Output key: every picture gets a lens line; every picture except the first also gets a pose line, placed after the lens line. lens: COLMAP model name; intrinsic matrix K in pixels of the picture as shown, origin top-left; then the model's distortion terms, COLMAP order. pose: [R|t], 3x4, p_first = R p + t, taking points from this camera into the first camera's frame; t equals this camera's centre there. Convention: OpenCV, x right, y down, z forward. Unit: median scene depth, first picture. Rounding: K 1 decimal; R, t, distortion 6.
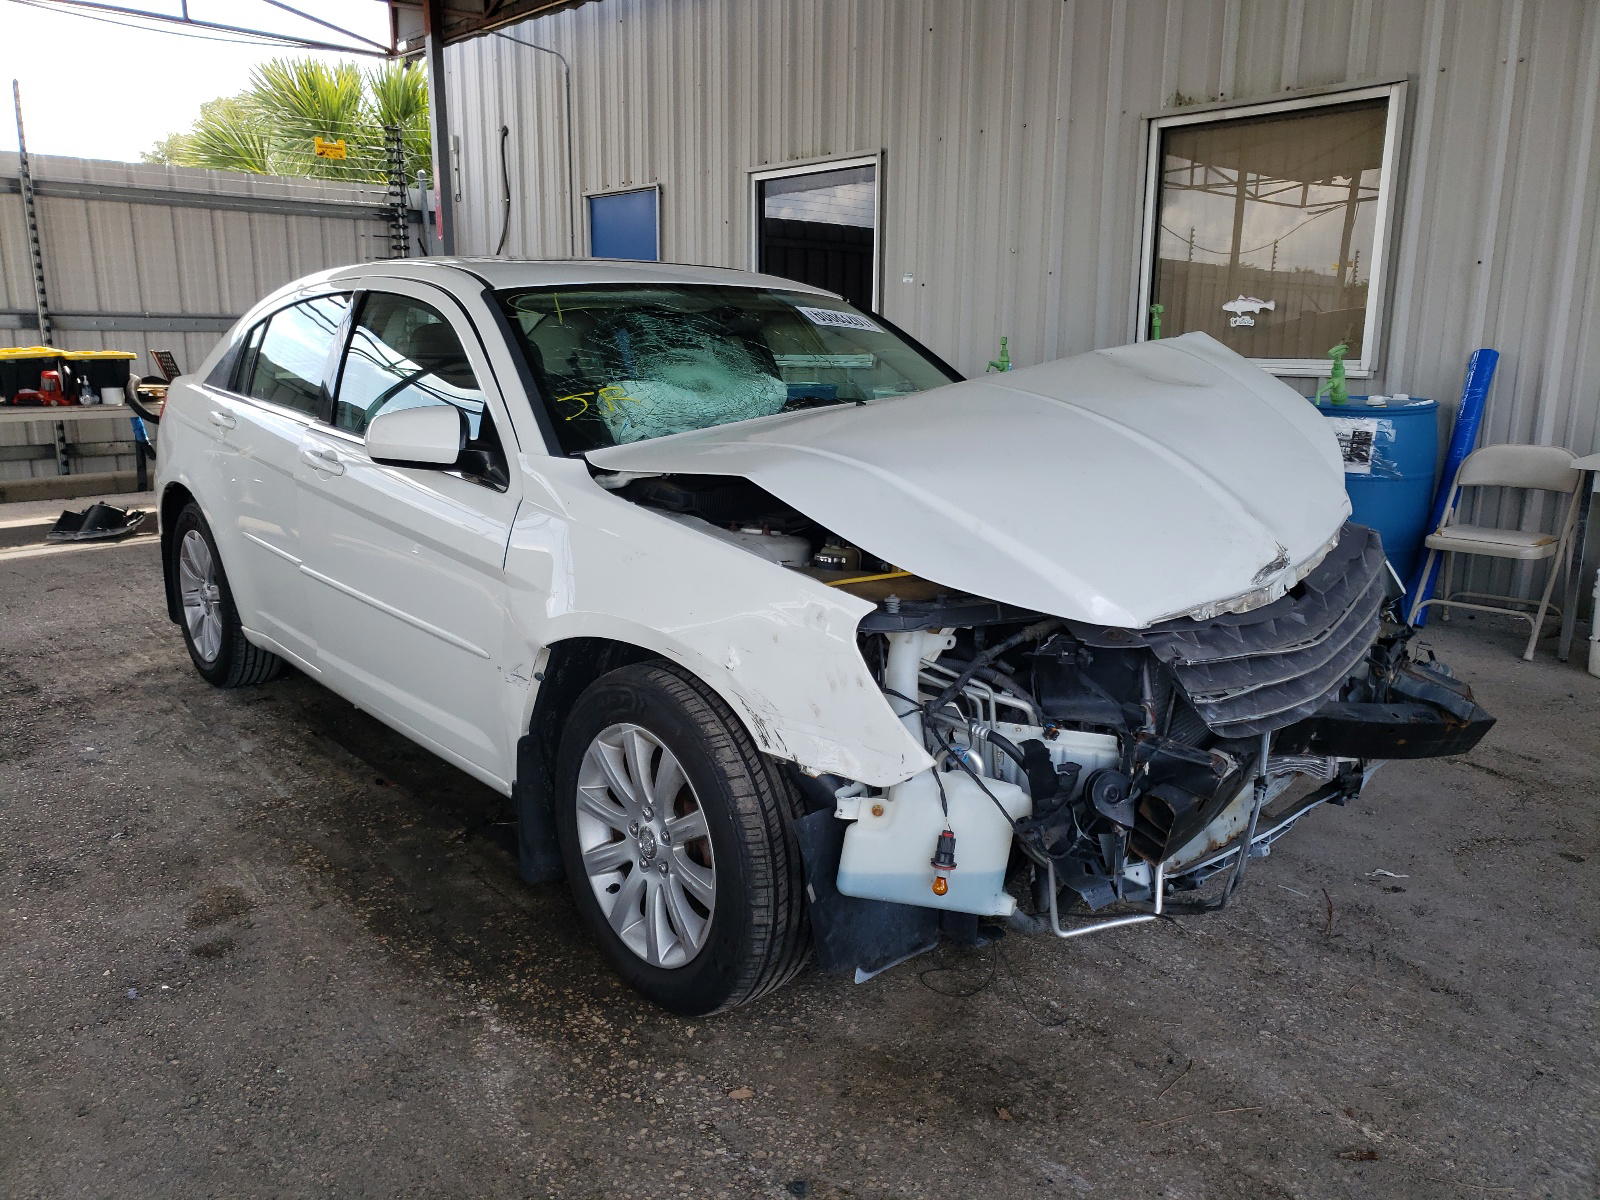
lens RADIAL K [[1239.2, 0, 792.3], [0, 1239.2, 595.6], [0, 0, 1]] dist [0.003767, 0.007615]
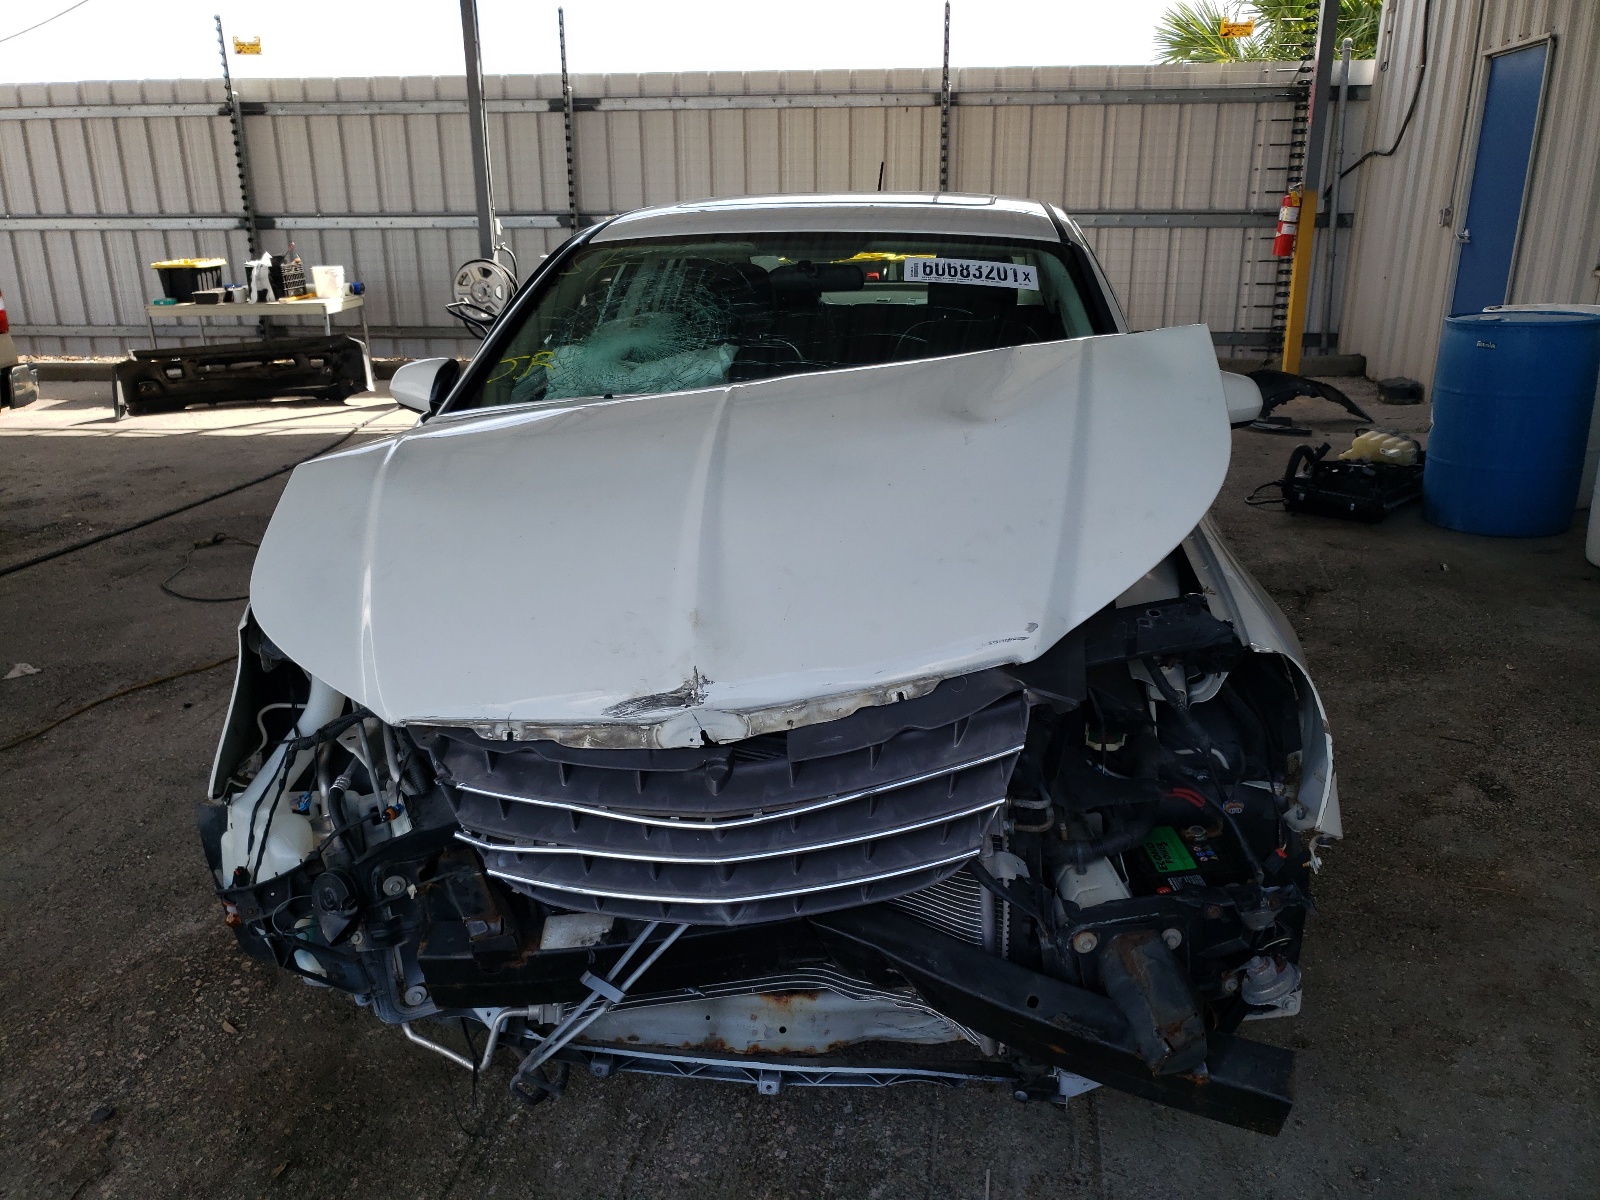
lens RADIAL K [[1239.2, 0, 805.7], [0, 1239.2, 598.2], [0, 0, 1]] dist [0.003767, 0.007615]
pose [[0.661904, 0.217232, -0.717421, 0.215166], [-0.145966, 0.976118, 0.160894, -0.047077], [0.735239, -0.001777, 0.677805, 0.136027]]
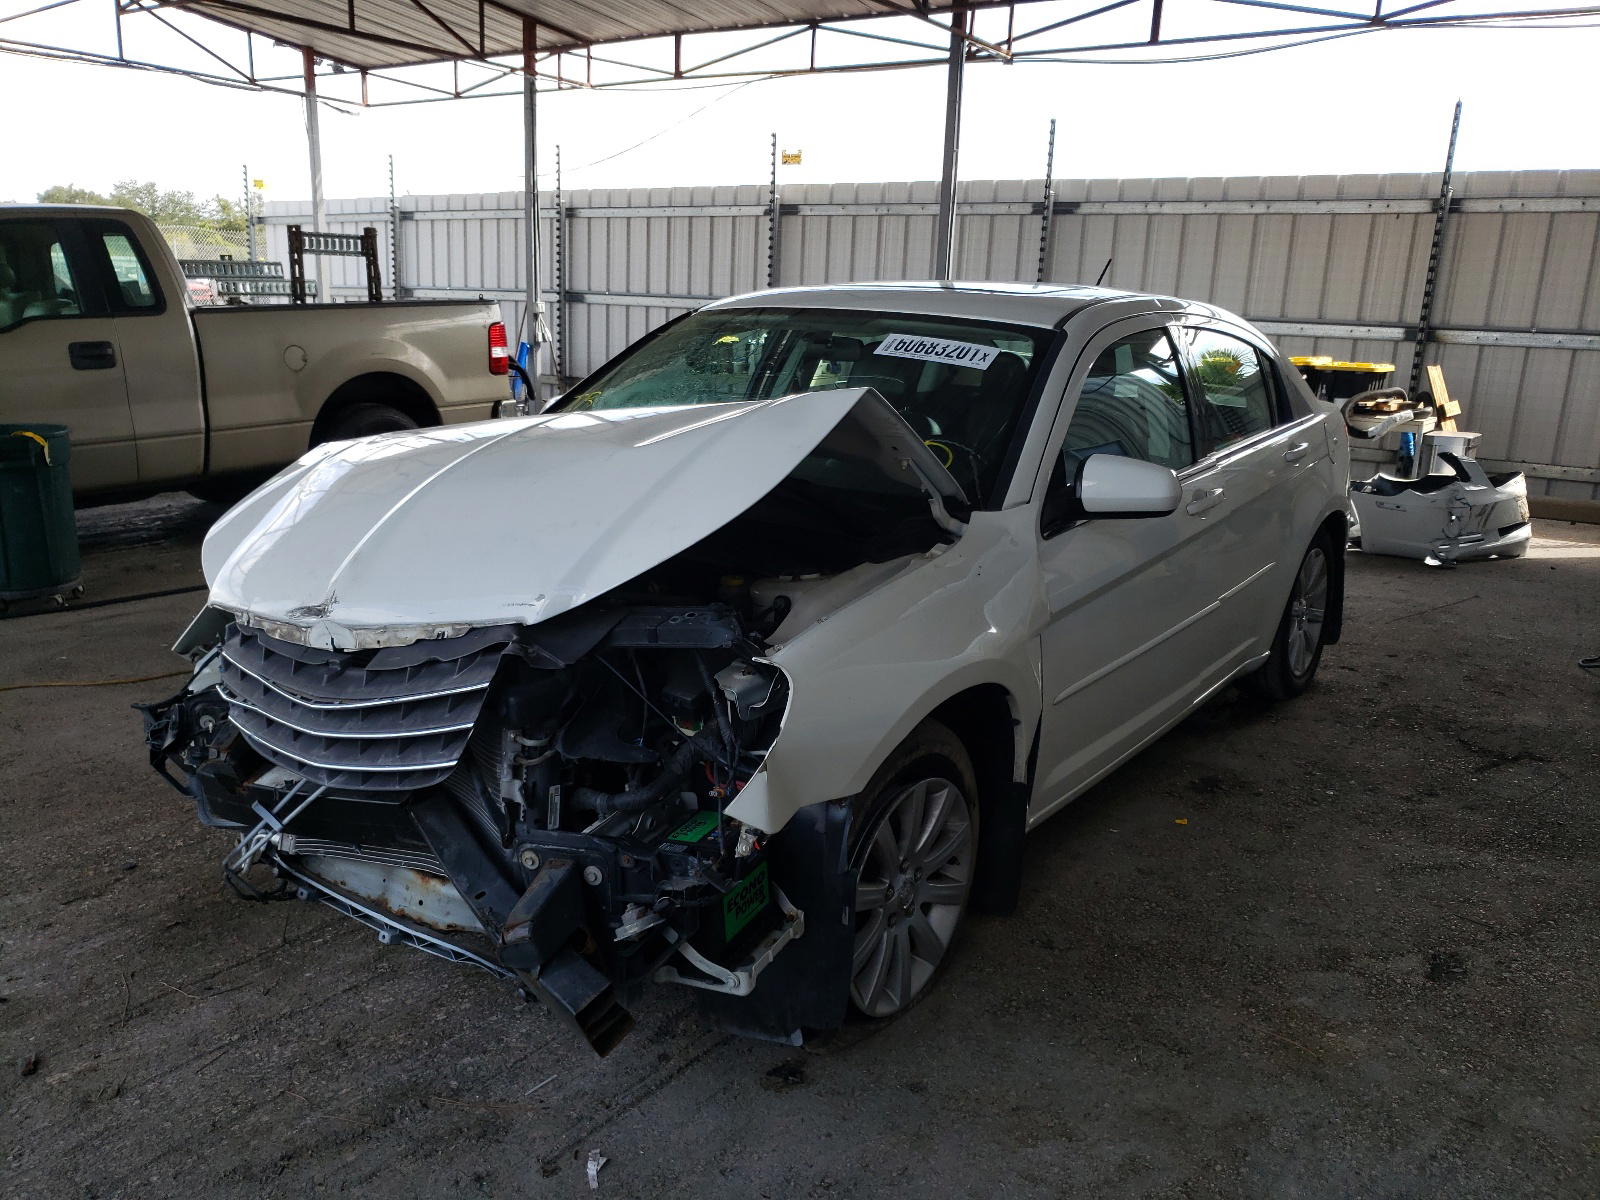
lens RADIAL K [[1239.2, 0, 798.7], [0, 1239.2, 608.3], [0, 0, 1]] dist [0.003767, 0.007615]
pose [[0.243100, 0.239333, -0.940012, 0.319260], [-0.237373, 0.954297, 0.181582, -0.066671], [0.940509, 0.178991, 0.288800, 0.249286]]
